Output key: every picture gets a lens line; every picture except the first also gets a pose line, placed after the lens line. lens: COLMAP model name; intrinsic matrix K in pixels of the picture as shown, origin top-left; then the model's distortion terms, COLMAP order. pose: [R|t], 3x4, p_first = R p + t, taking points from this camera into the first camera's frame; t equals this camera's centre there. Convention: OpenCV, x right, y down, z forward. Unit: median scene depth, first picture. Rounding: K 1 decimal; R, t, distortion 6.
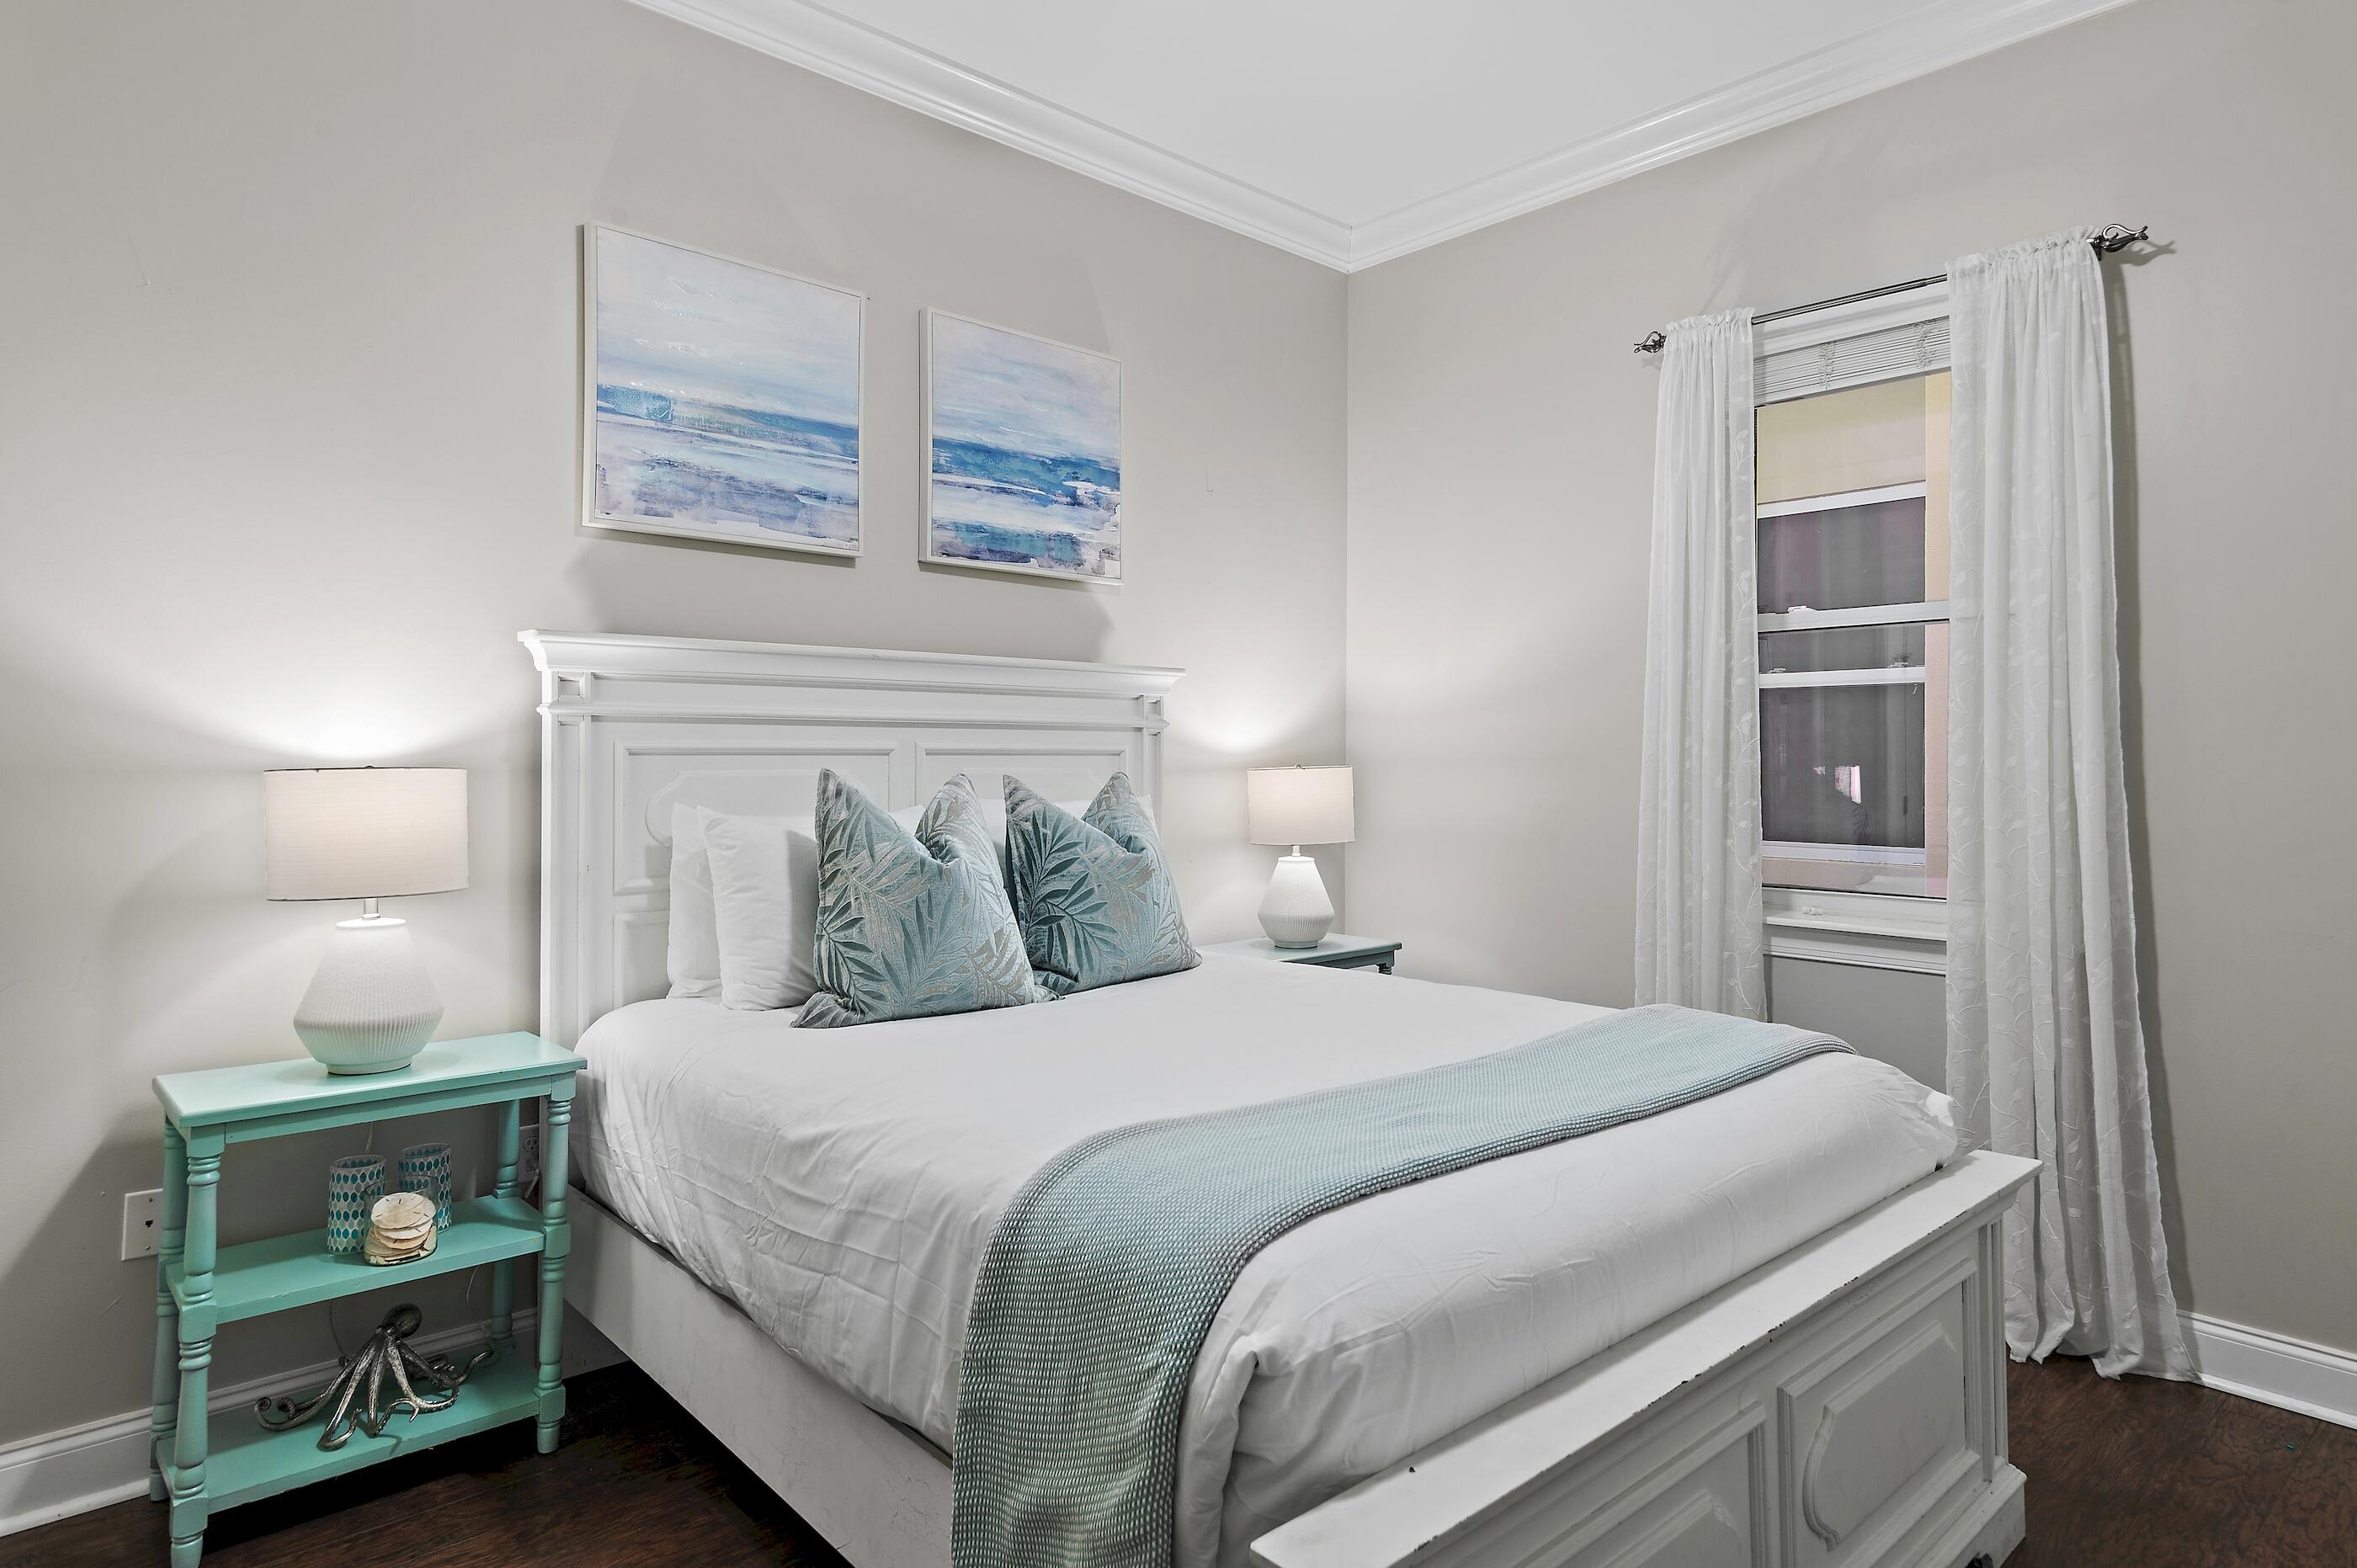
lens RADIAL K [[1326.8, 0, 1177.6], [0, 1326.8, 749.7], [0, 0, 1]] dist [0.010623, -0.001185]
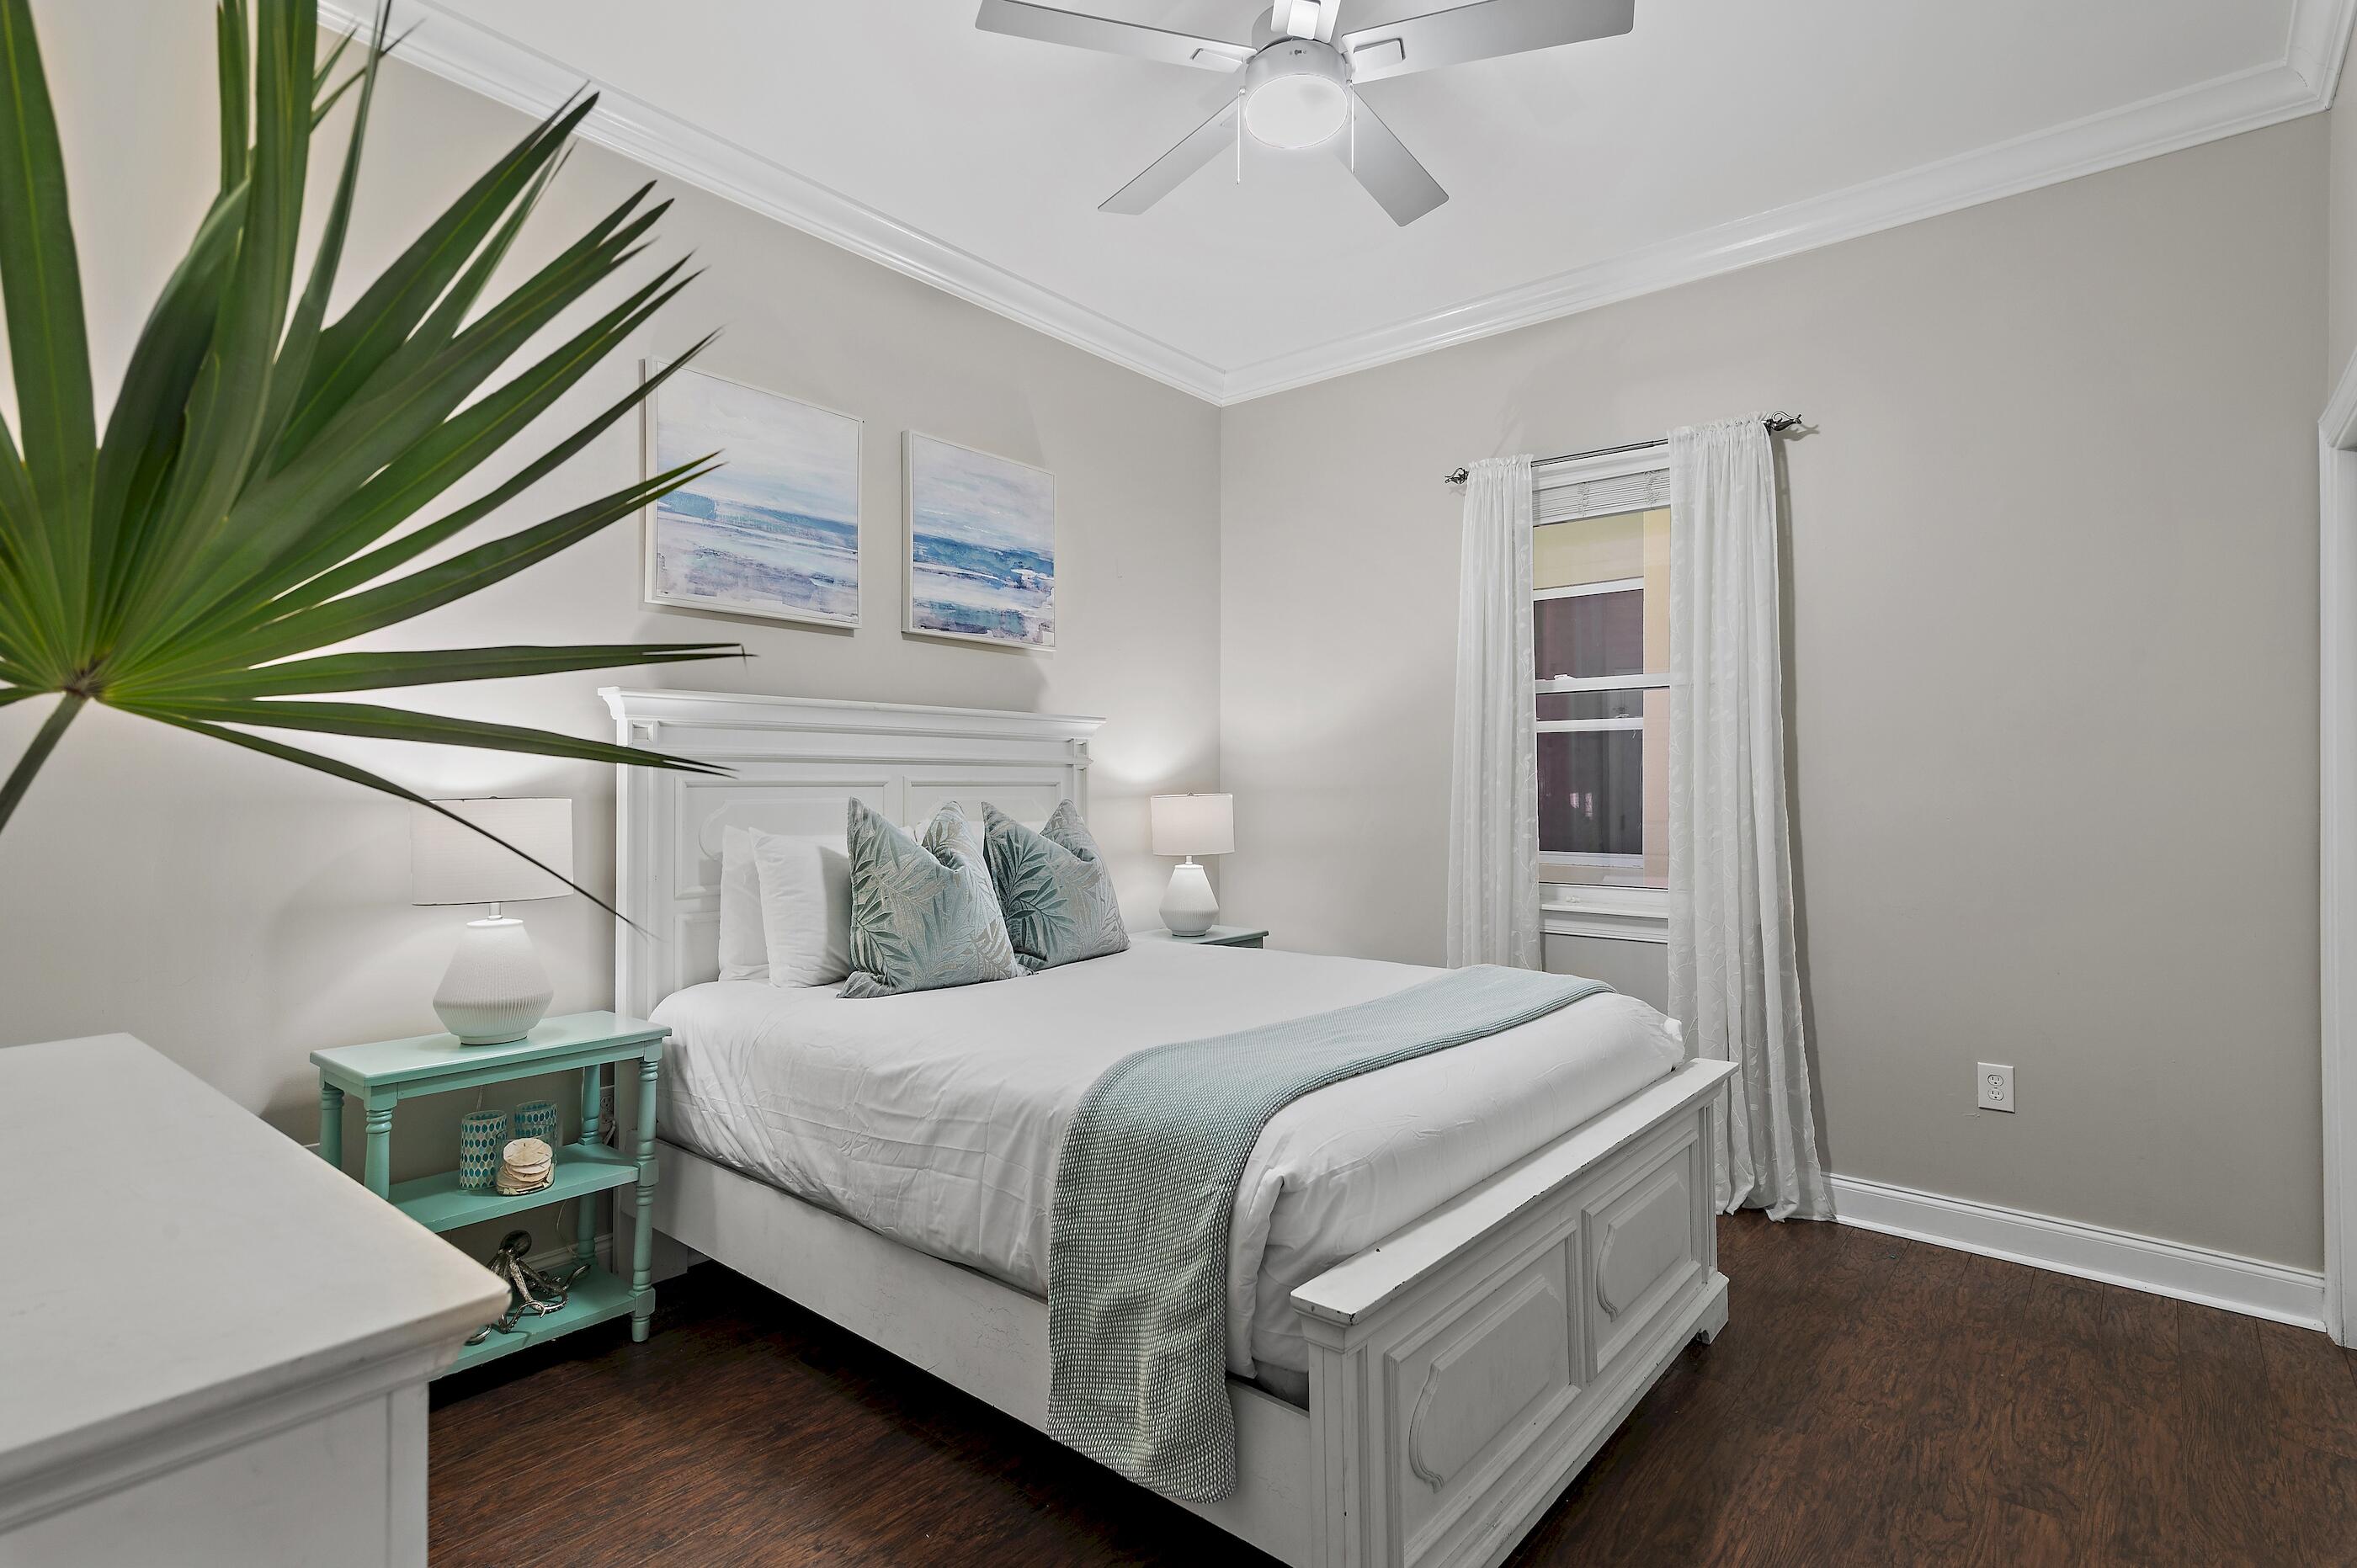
lens RADIAL K [[1138.7, 0, 1173.7], [0, 1138.7, 781.9], [0, 0, 1]] dist [0.015981, 0.000043]
pose [[0.990798, -0.001804, 0.135337, -0.105165], [0.001586, 0.999997, 0.001716, -0.001943], [-0.135340, -0.001486, 0.990798, -0.123879]]
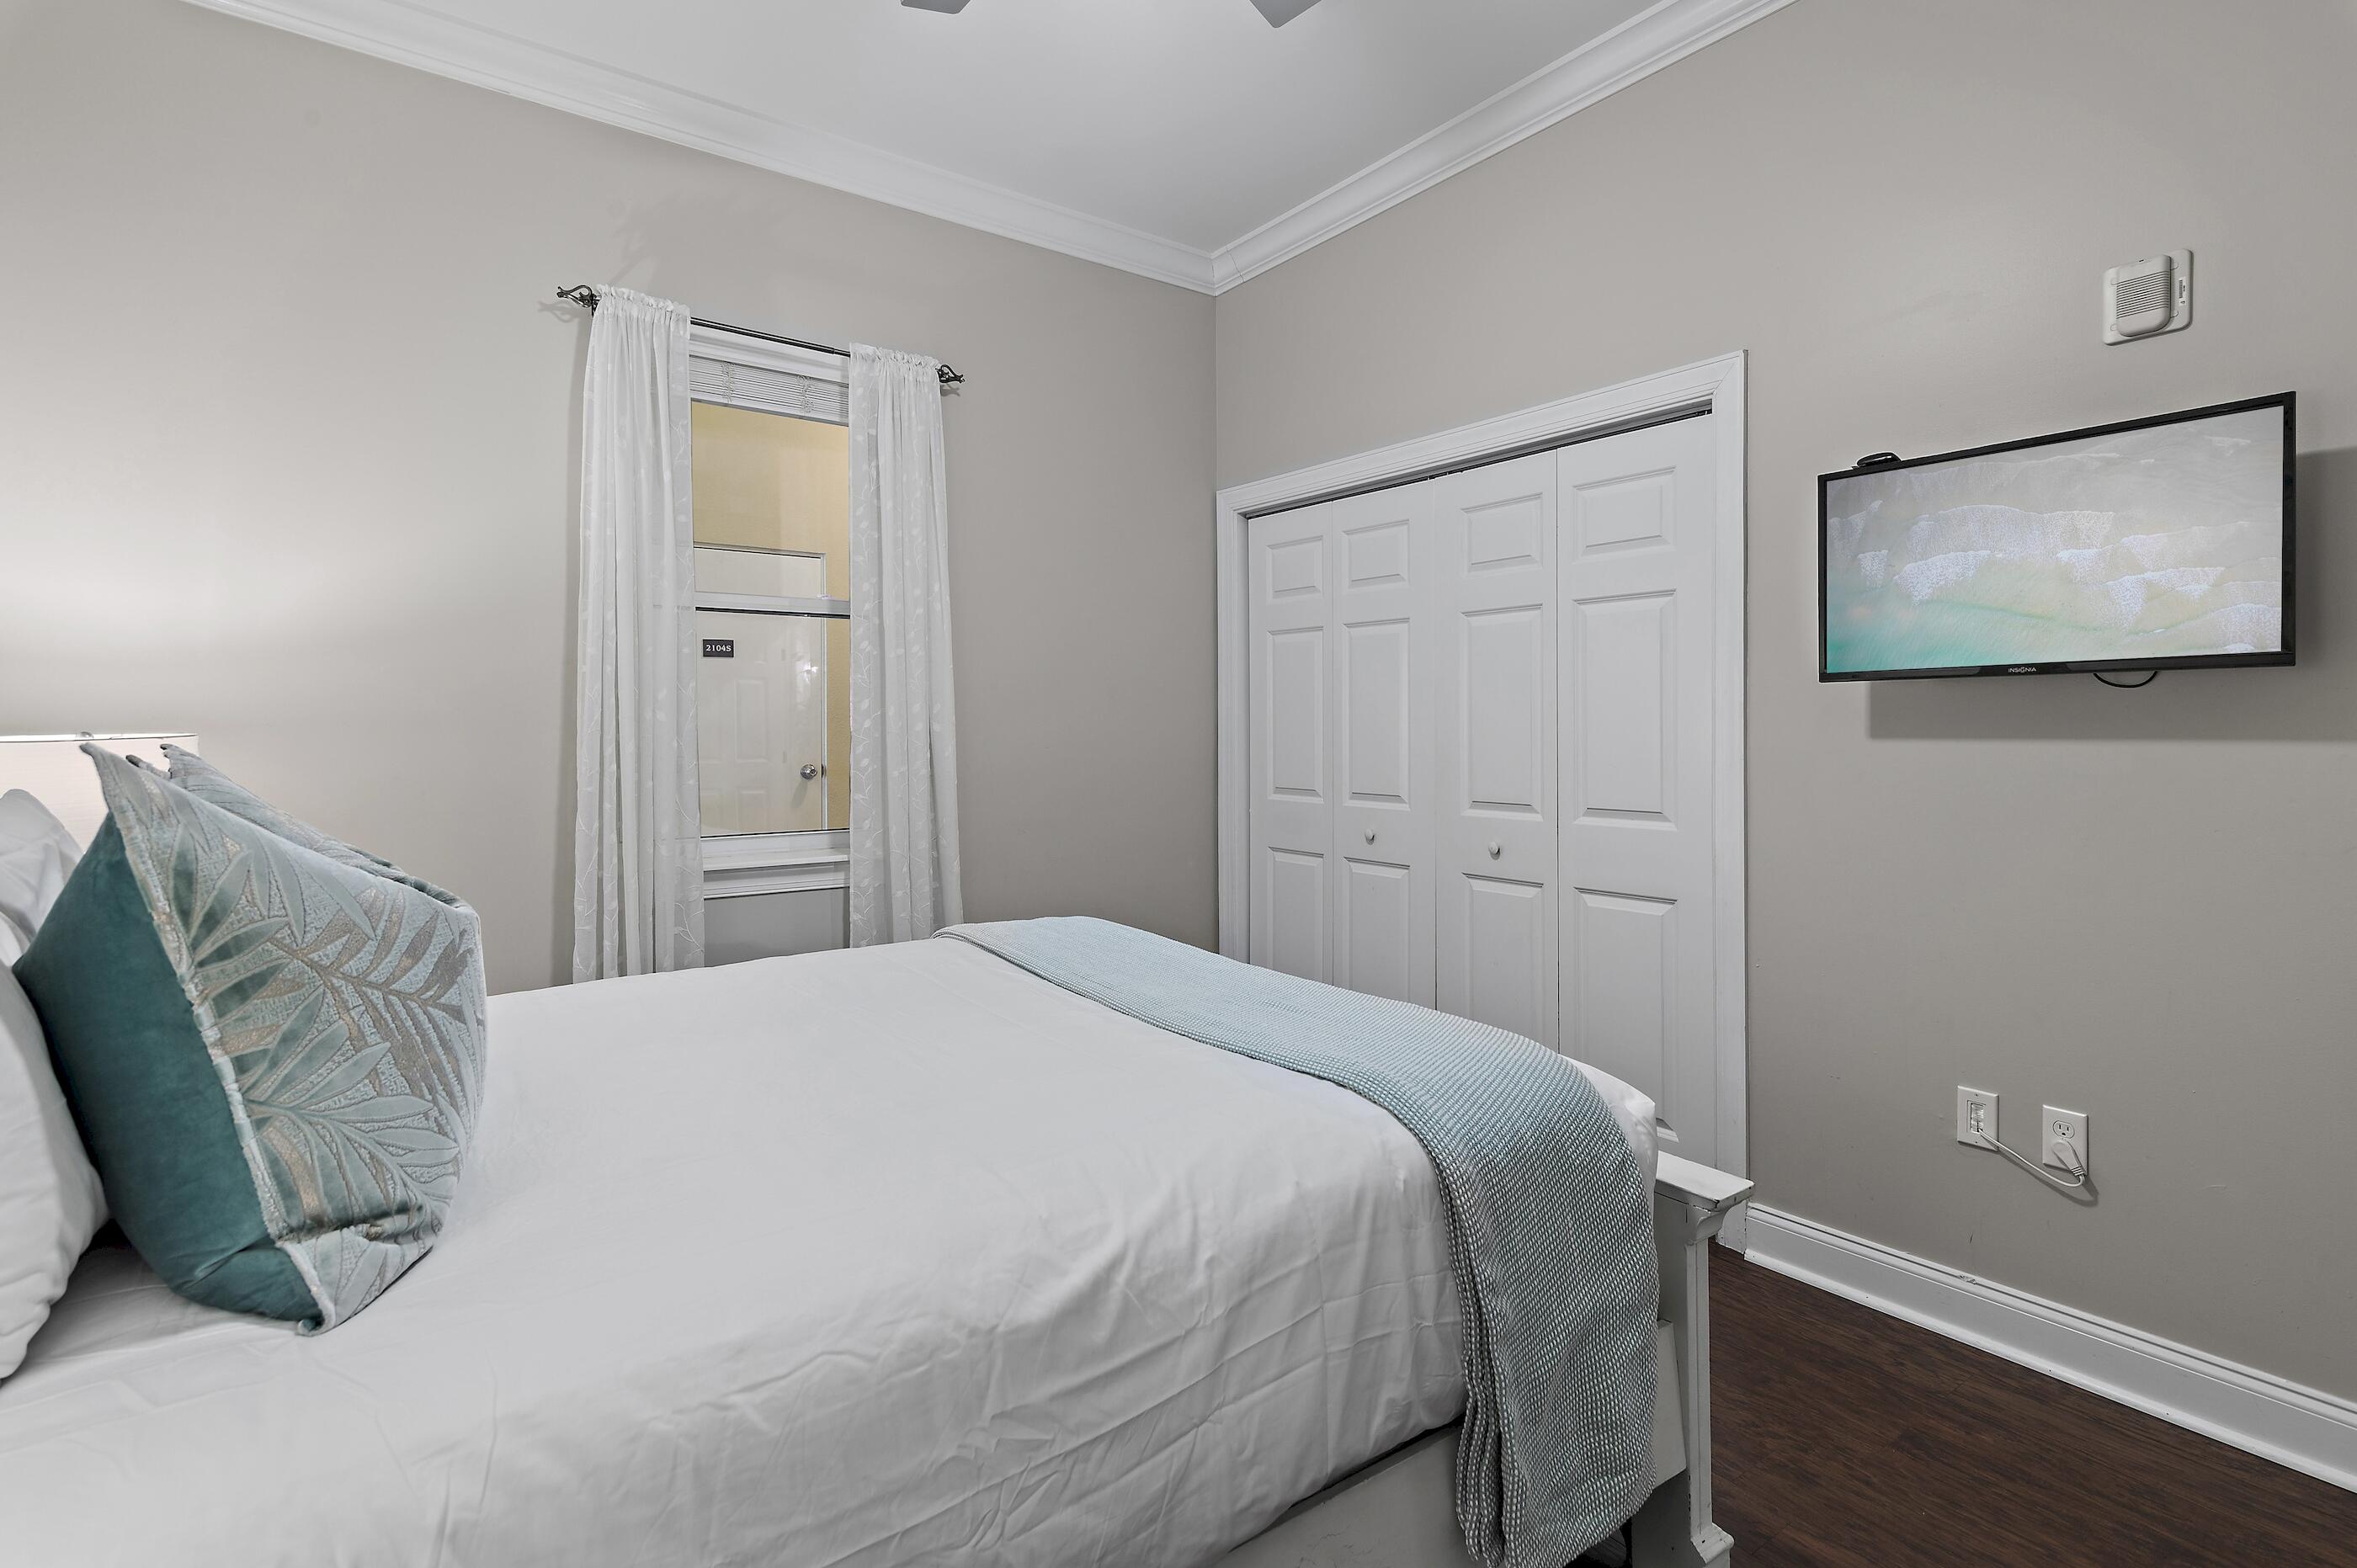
lens RADIAL K [[1169.0, 0, 1178.7], [0, 1169.0, 718.3], [0, 0, 1]] dist [0.019784, 0.000104]
pose [[0.108023, 0.000959, 0.994148, -0.587523], [-0.005441, 0.999985, -0.000374, 0.002210], [-0.994133, -0.005369, 0.108027, 0.605445]]
